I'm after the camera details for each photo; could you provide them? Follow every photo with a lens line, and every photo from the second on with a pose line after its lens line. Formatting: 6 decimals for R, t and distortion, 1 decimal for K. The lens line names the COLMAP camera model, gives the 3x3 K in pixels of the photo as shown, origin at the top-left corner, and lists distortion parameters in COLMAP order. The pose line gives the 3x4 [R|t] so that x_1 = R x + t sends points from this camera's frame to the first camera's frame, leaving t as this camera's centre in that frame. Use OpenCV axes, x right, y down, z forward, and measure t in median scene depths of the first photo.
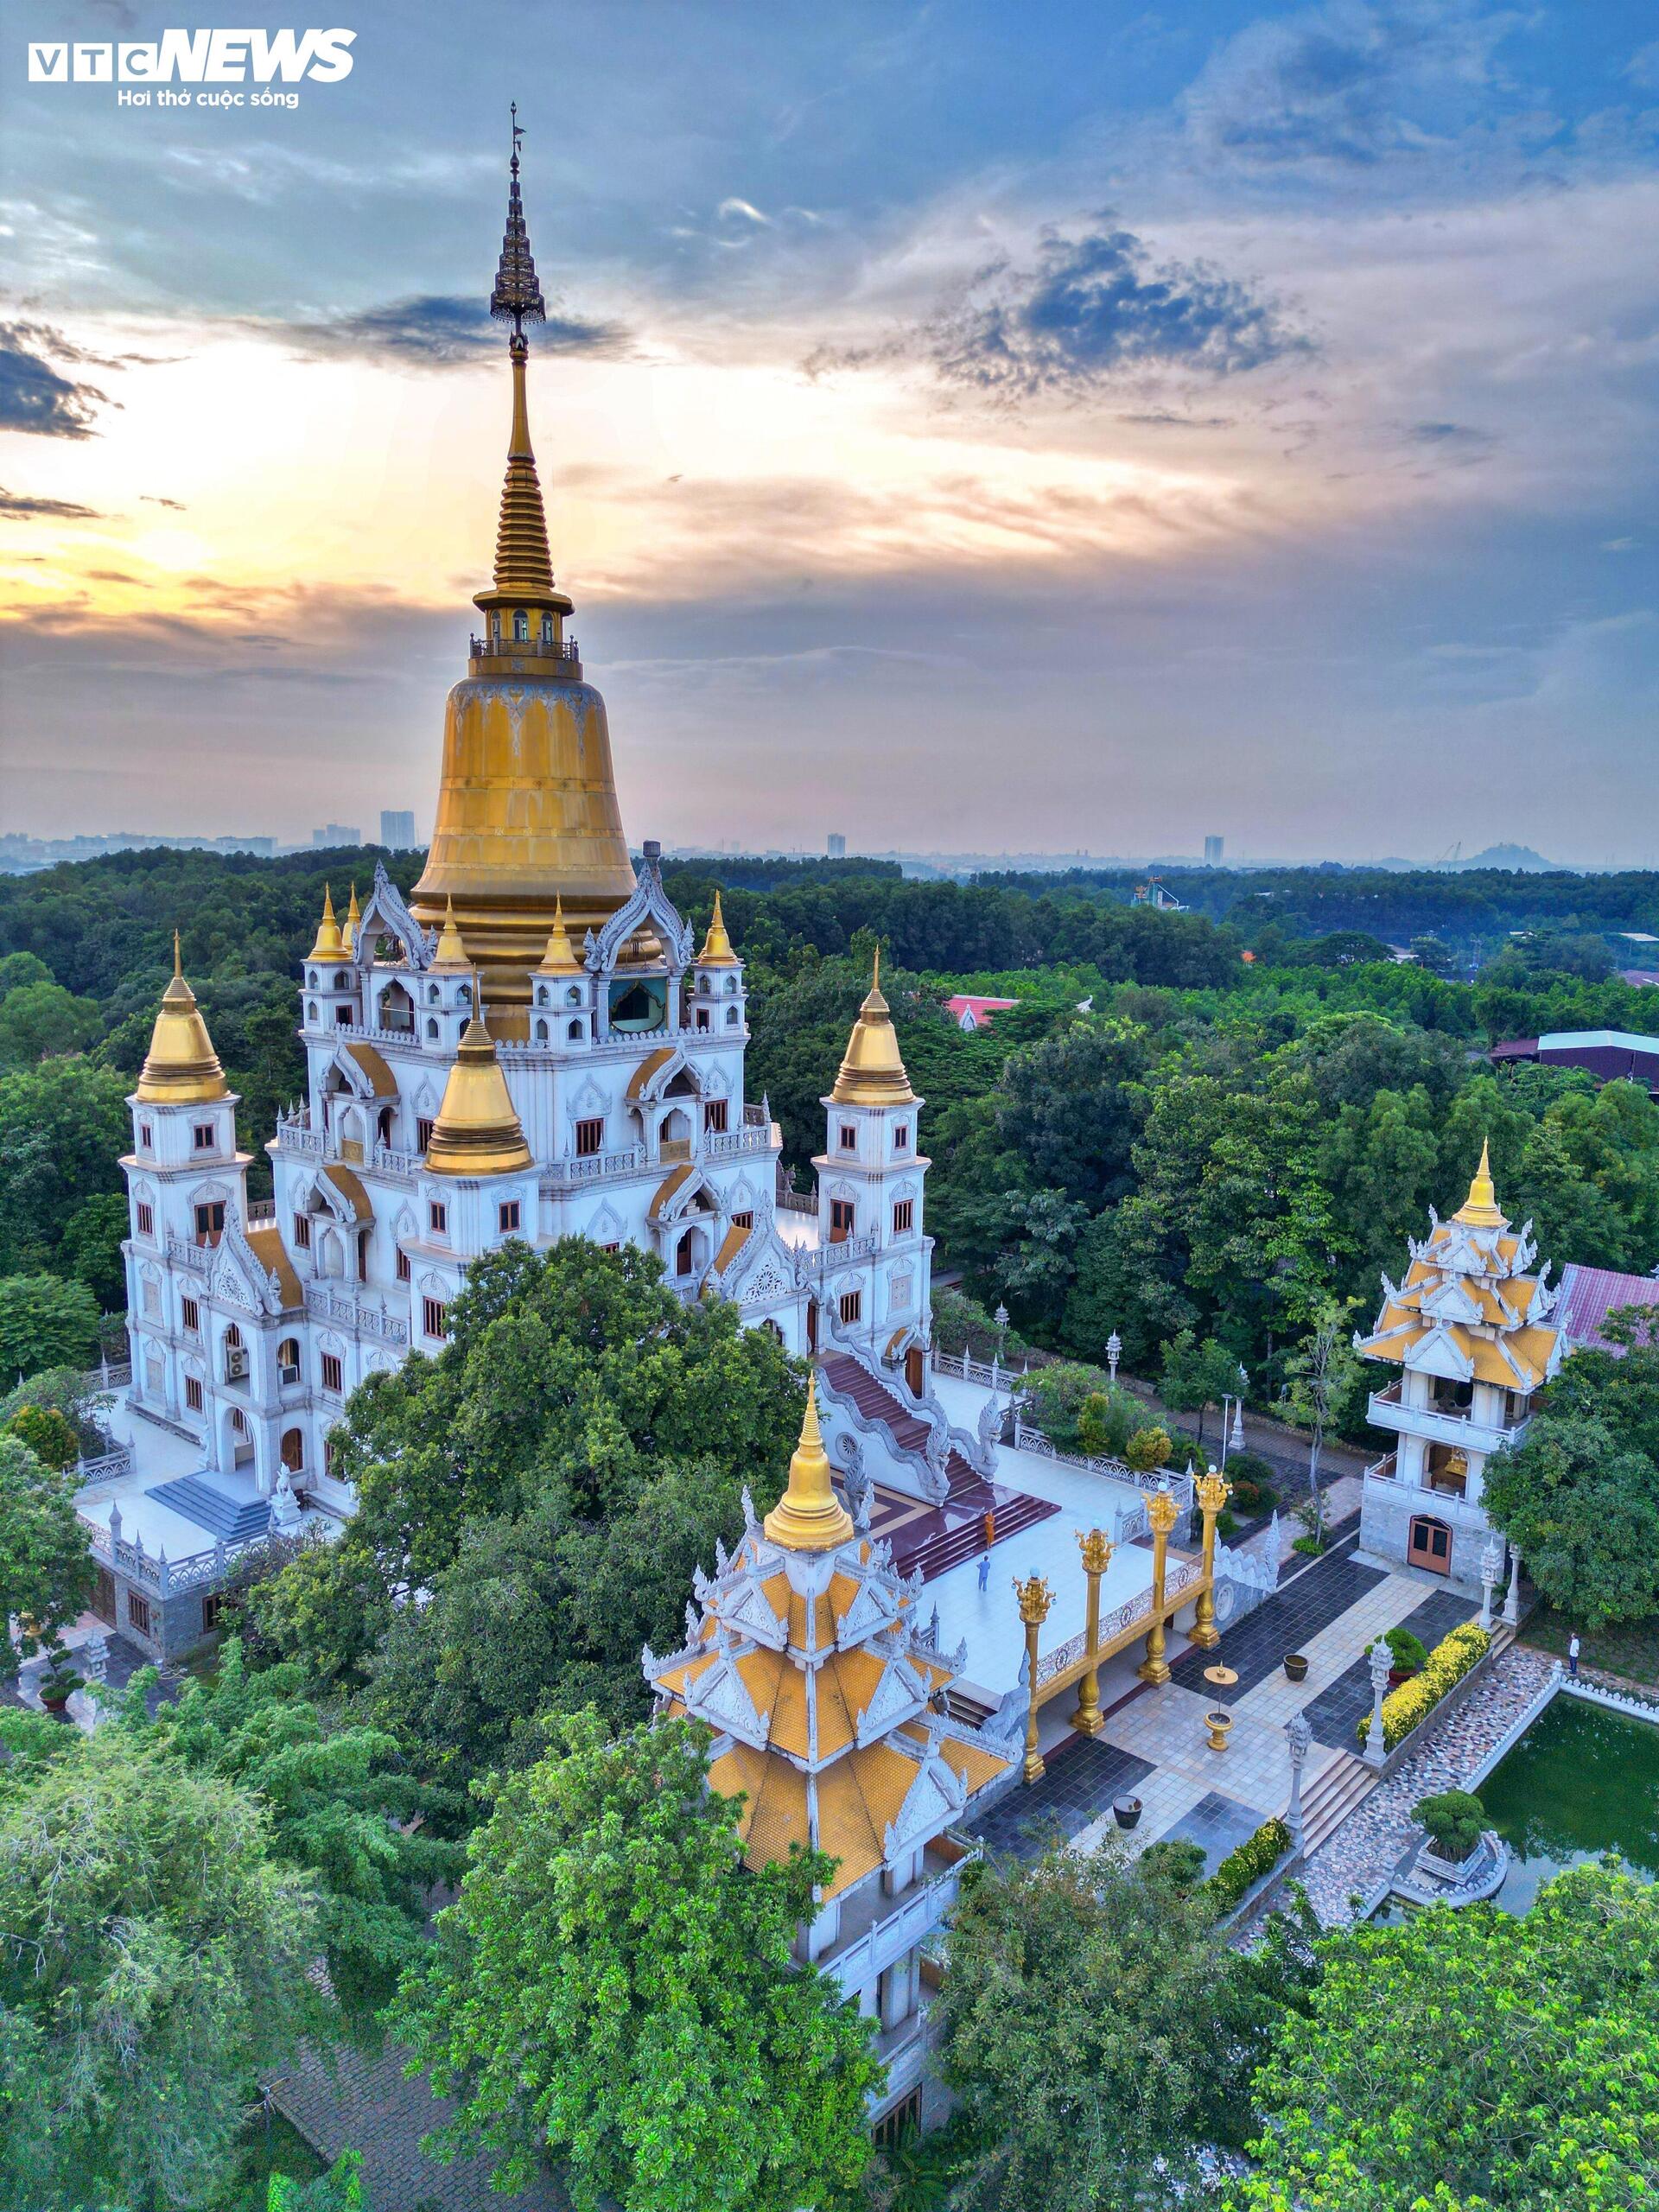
lens RADIAL K [[1552.1, 0, 826.6], [0, 1552.1, 1099.3], [0, 0, 1]] dist [0.060999, -0.046434]
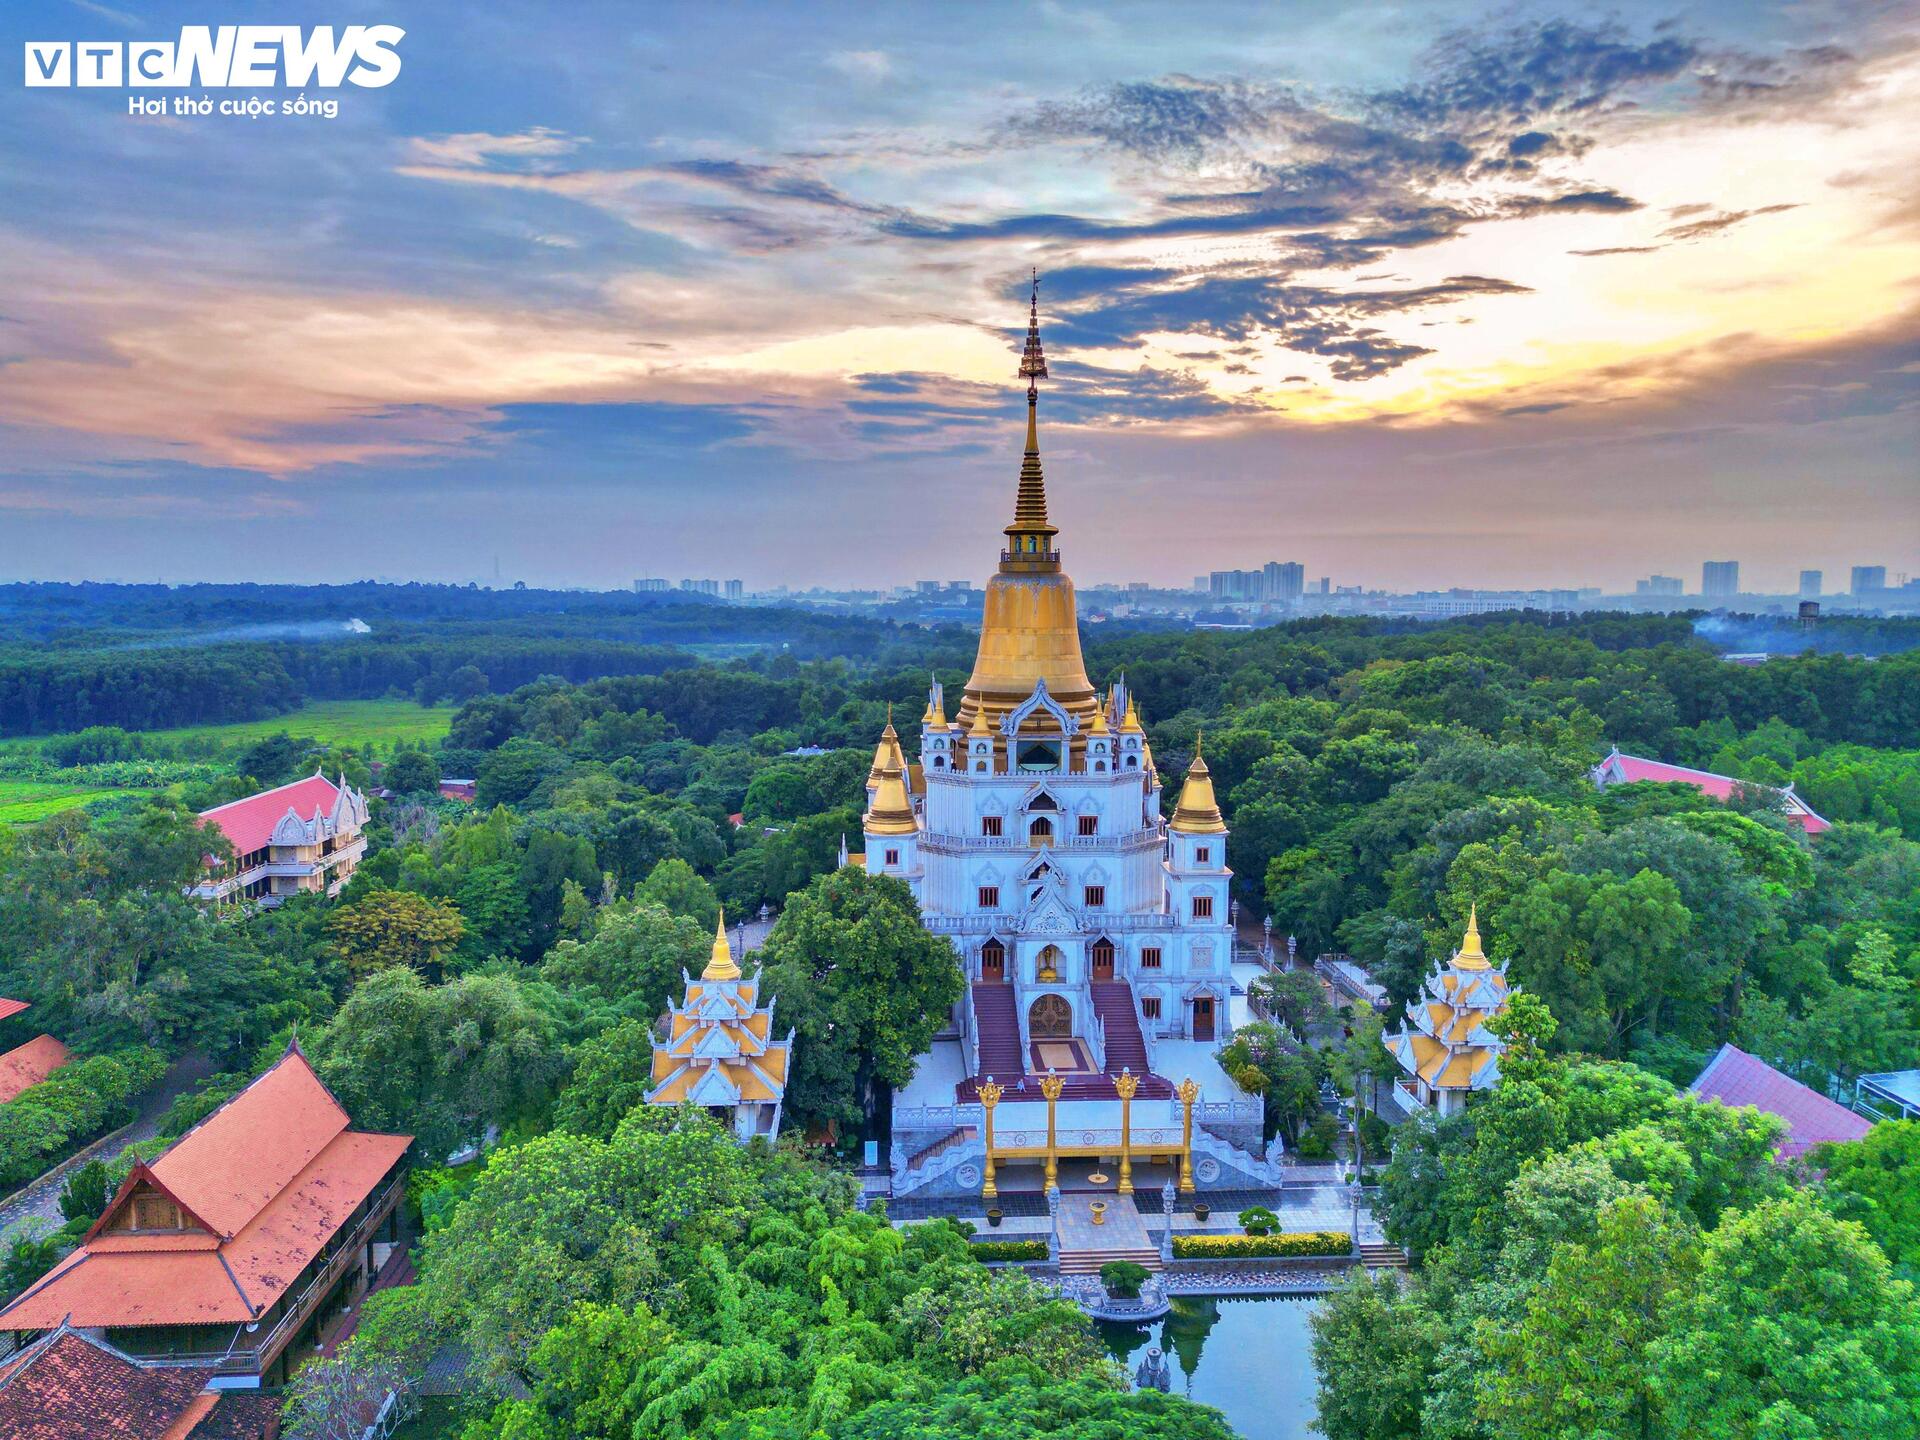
lens RADIAL K [[1347.2, 0, 960.0], [0, 1347.2, 720.0], [0, 0, 1]] dist [0.060999, -0.046434]
pose [[0.699516, 0.054584, -0.712530, 0.907433], [-0.107460, 0.993776, -0.029368, -0.047448], [0.706492, 0.097111, 0.701027, -0.130369]]
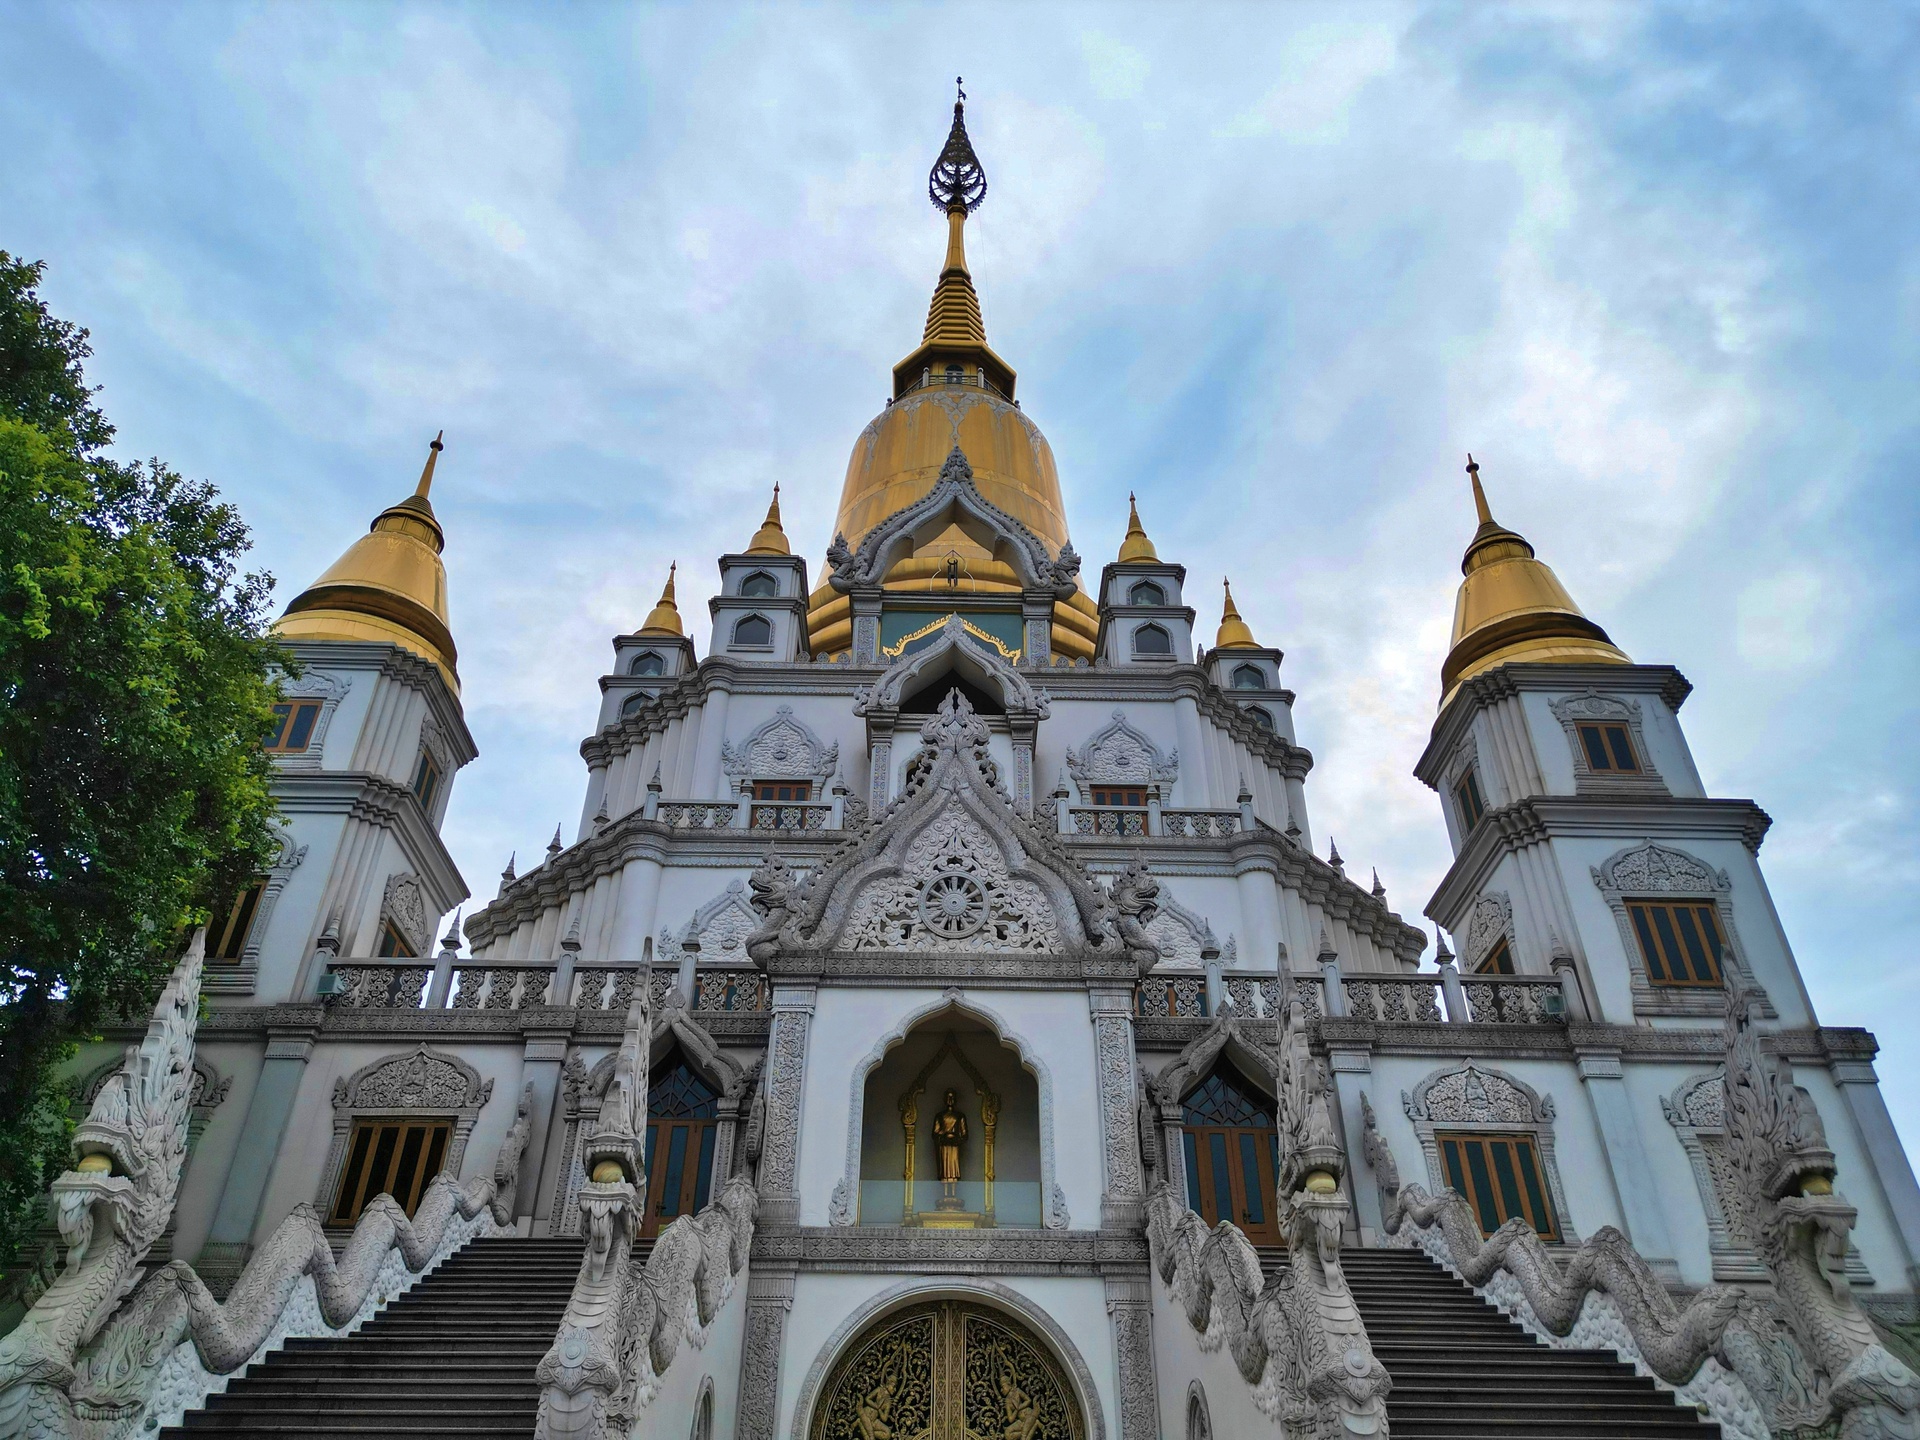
lens RADIAL K [[1347.2, 0, 960.0], [0, 1347.2, 720.0], [0, 0, 1]] dist [0.060999, -0.046434]
pose [[0.680931, -0.422676, -0.598062, 0.149210], [-0.117852, 0.742751, -0.659115, 0.273075], [0.722803, 0.519295, 0.455949, 0.818996]]
